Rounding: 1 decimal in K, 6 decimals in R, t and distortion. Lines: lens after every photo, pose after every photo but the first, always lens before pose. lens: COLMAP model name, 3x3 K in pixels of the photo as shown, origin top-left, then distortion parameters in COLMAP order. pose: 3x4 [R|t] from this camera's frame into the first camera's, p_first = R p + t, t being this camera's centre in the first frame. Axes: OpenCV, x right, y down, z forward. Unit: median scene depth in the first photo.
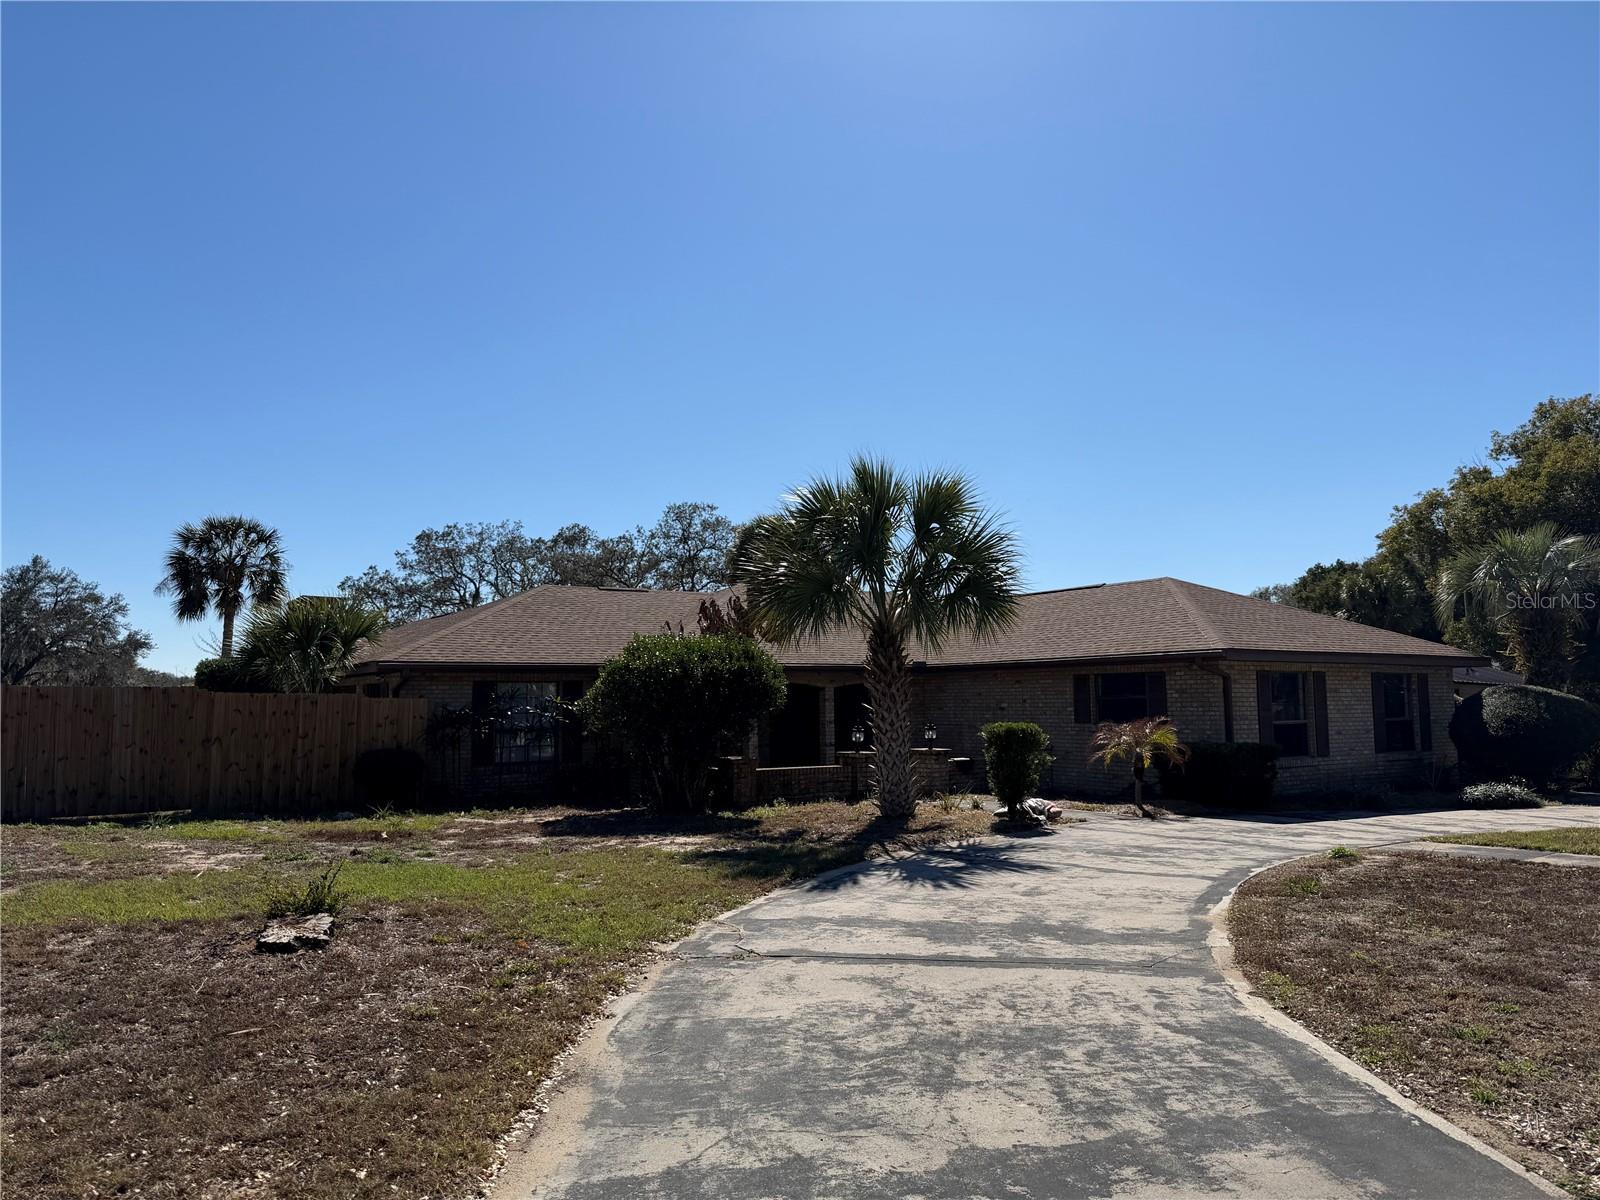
lens RADIAL K [[1120.5, 0, 798.9], [0, 1120.5, 620.8], [0, 0, 1]] dist [0.074368, -0.092495]
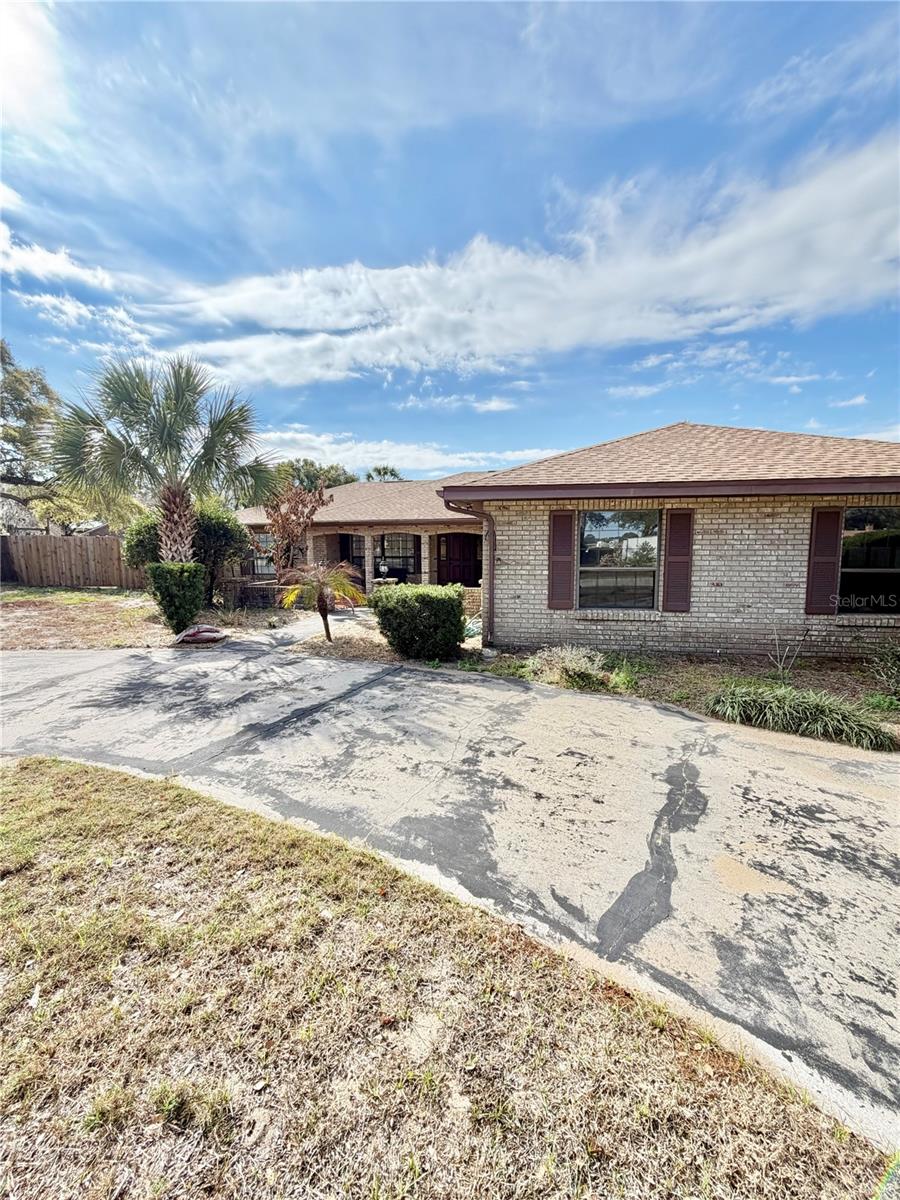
lens RADIAL K [[475.7, 0, 452.8], [0, 475.7, 598.4], [0, 0, 1]] dist [0.000501, 0.000277]
pose [[0.719103, 0.082619, -0.689975, 0.576580], [0.046043, 0.985060, 0.165940, 0.043454], [0.693377, -0.151097, 0.704556, 0.631193]]
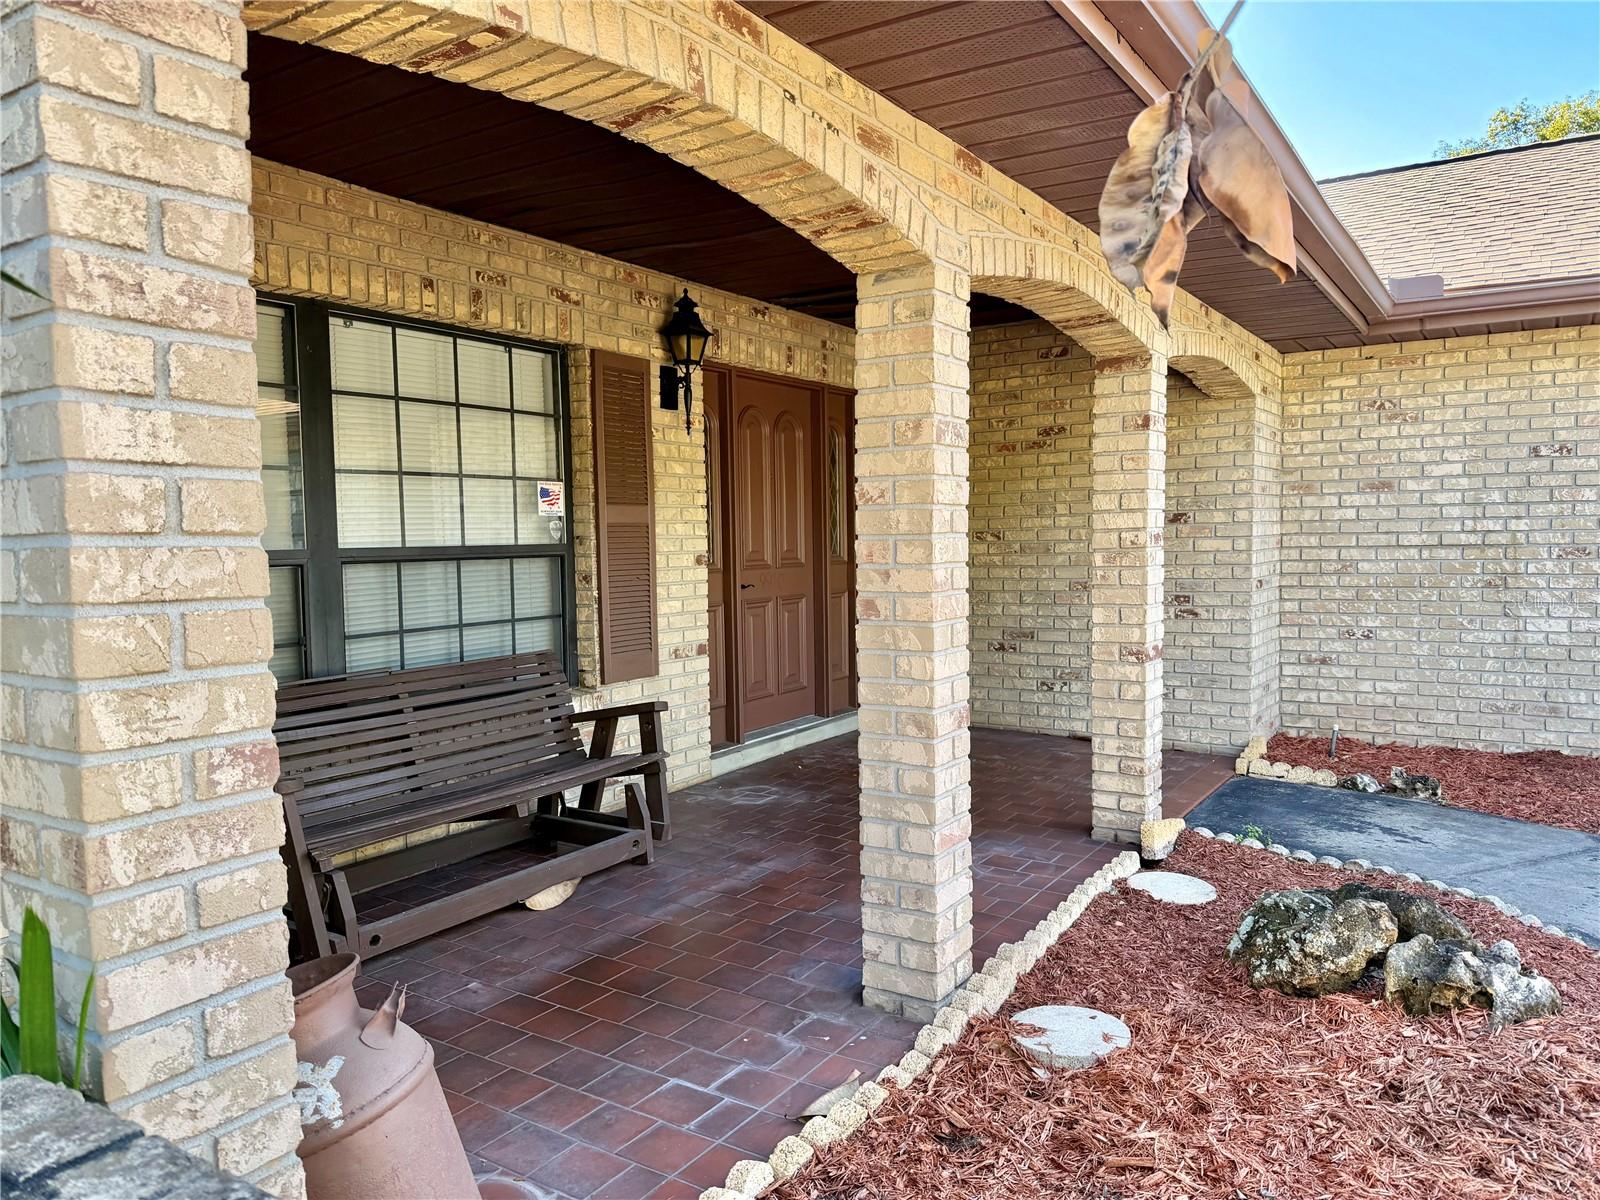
lens RADIAL K [[1120.5, 0, 809.0], [0, 1120.5, 605.9], [0, 0, 1]] dist [0.074368, -0.092495]
pose [[0.920385, -0.028394, 0.389982, -0.116725], [-0.024591, 0.991182, 0.130203, 0.088554], [-0.390240, -0.129426, 0.911571, 0.954469]]
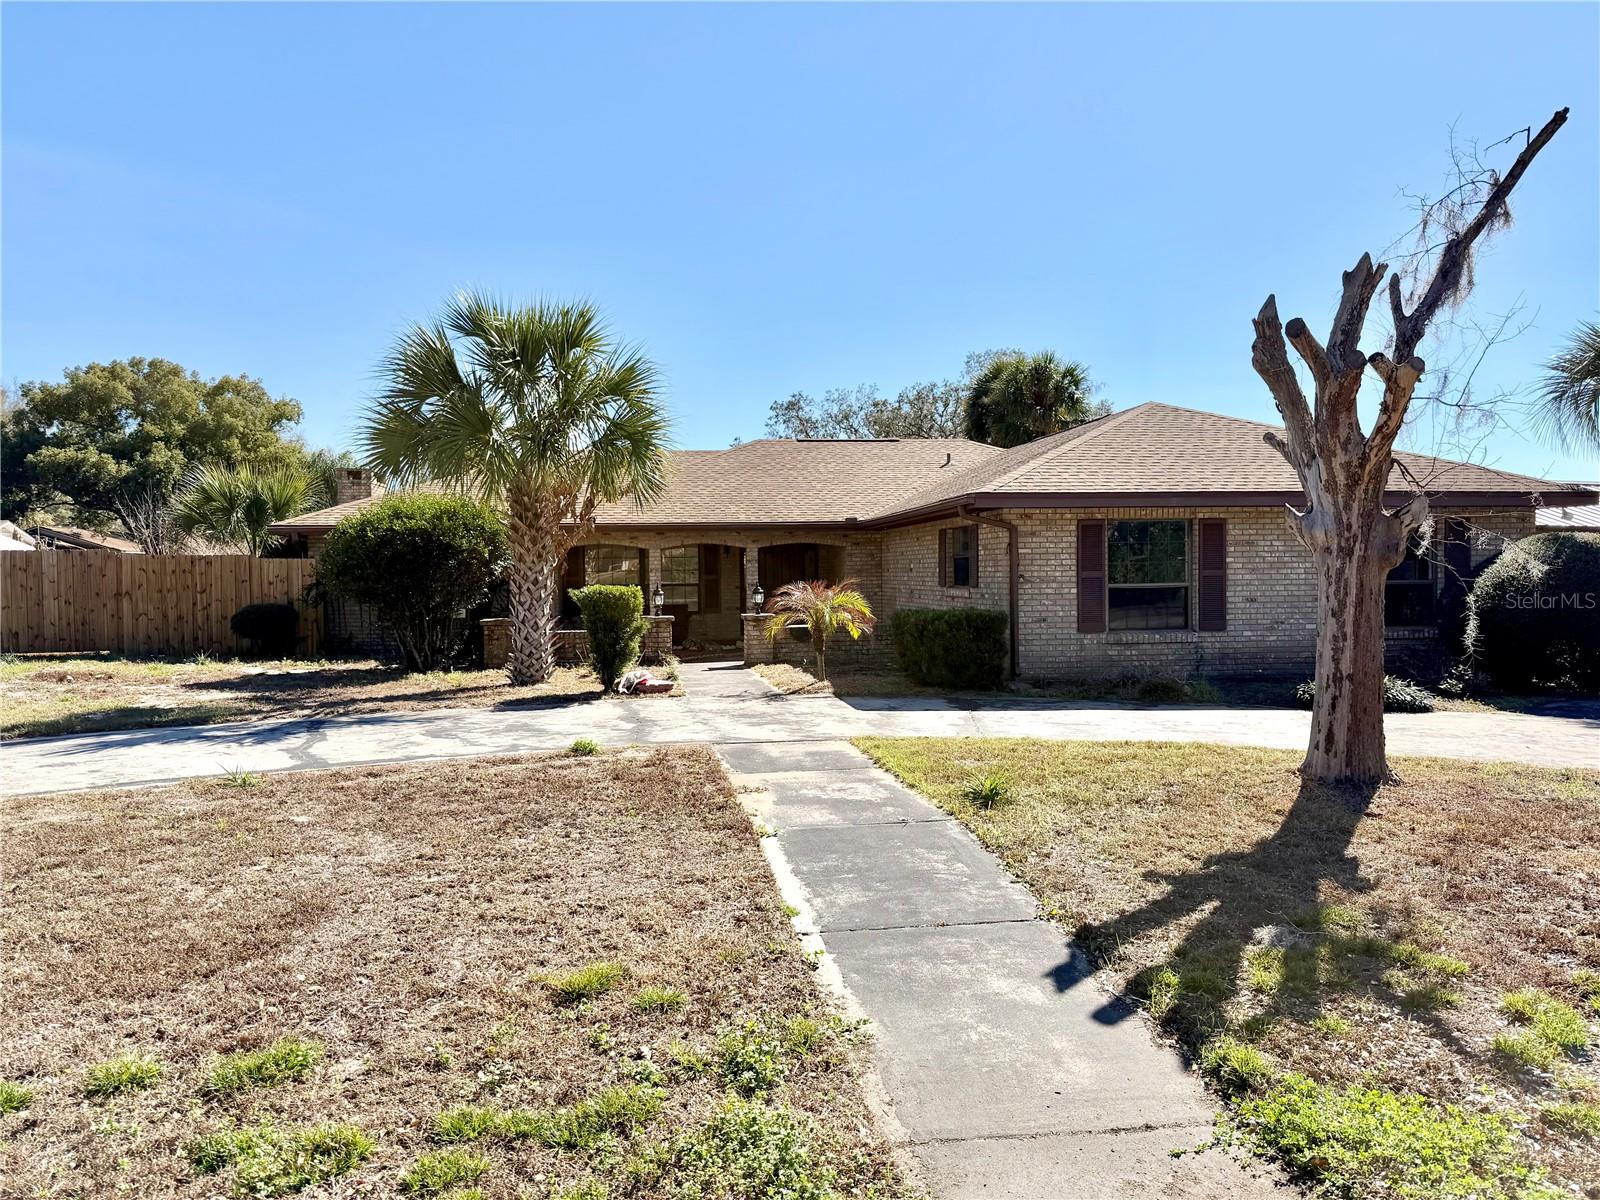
lens RADIAL K [[1120.5, 0, 787.8], [0, 1120.5, 608.6], [0, 0, 1]] dist [0.074368, -0.092495]
pose [[0.890864, 0.015706, -0.453998, 0.543625], [0.035097, 0.994035, 0.103259, 0.016613], [0.452912, -0.107924, 0.884999, 0.203405]]
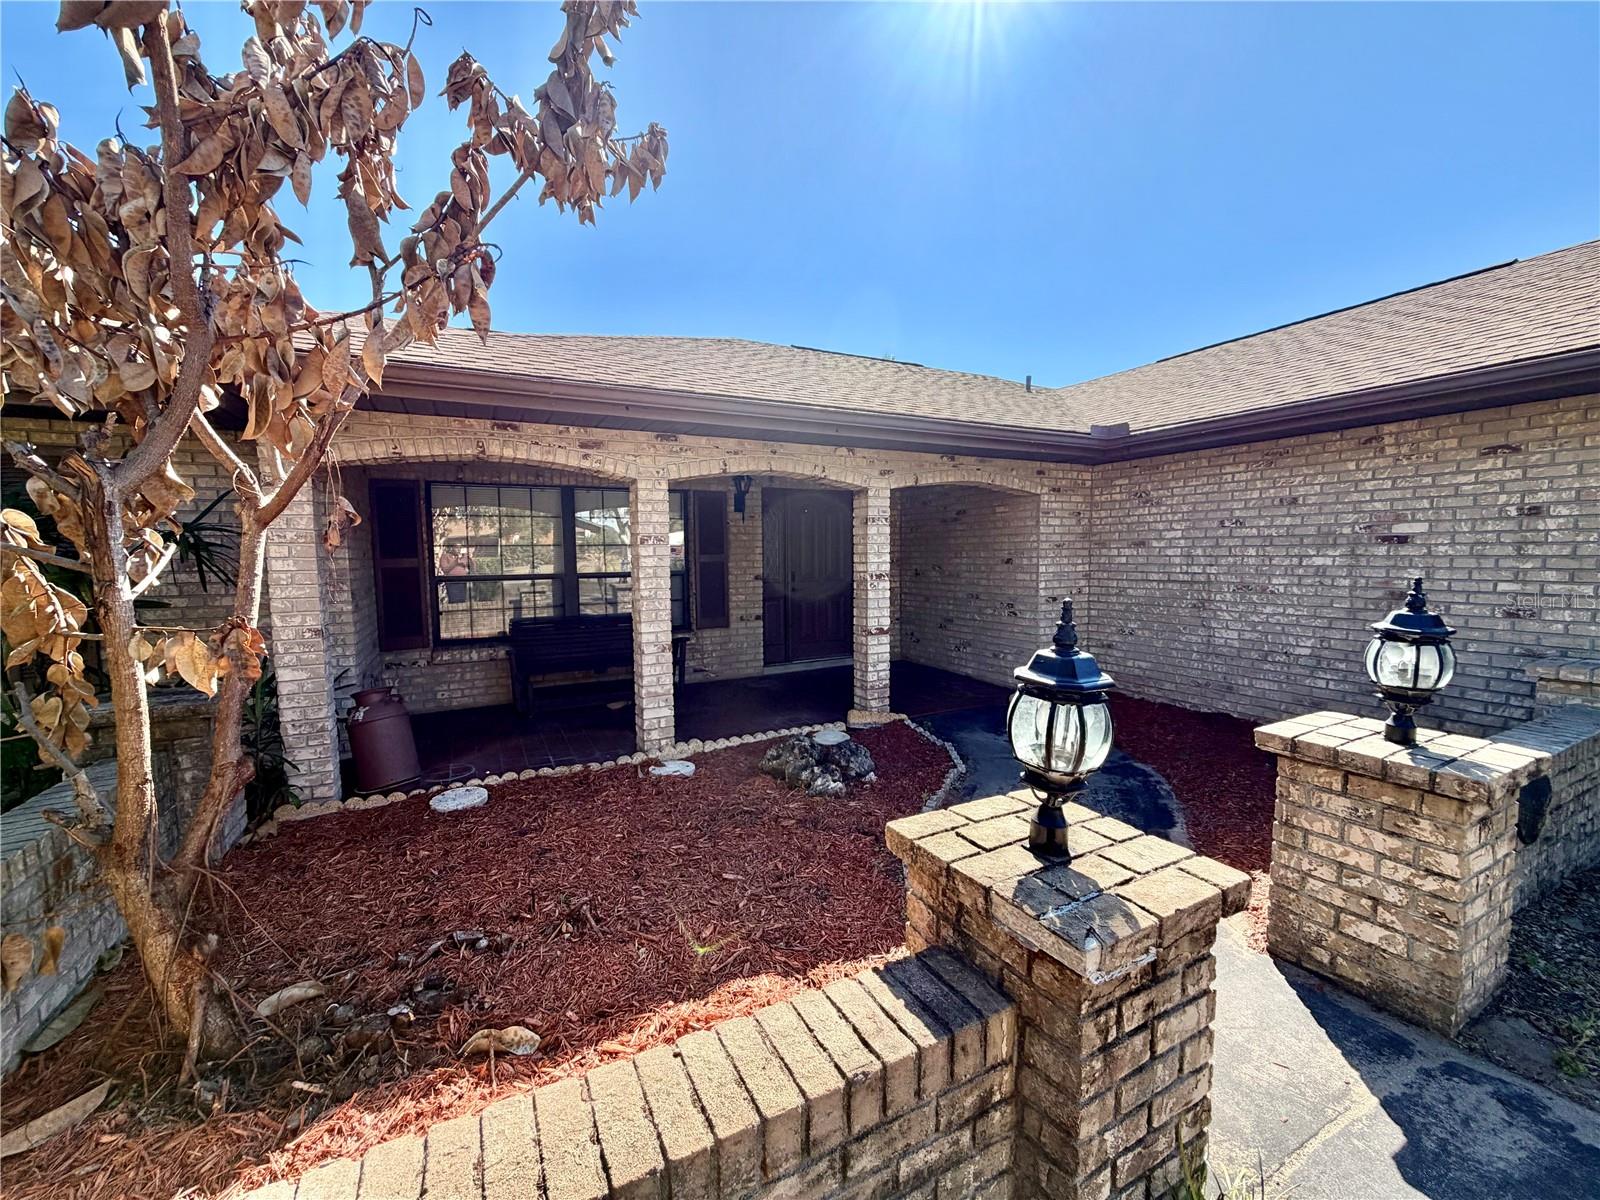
lens RADIAL K [[634.3, 0, 794.1], [0, 634.3, 598.0], [0, 0, 1]] dist [0.000501, 0.000277]
pose [[0.992020, 0.011534, -0.125548, 0.029603], [0.007425, 0.988733, 0.149503, 0.072680], [0.125858, -0.149242, 0.980758, 0.874020]]
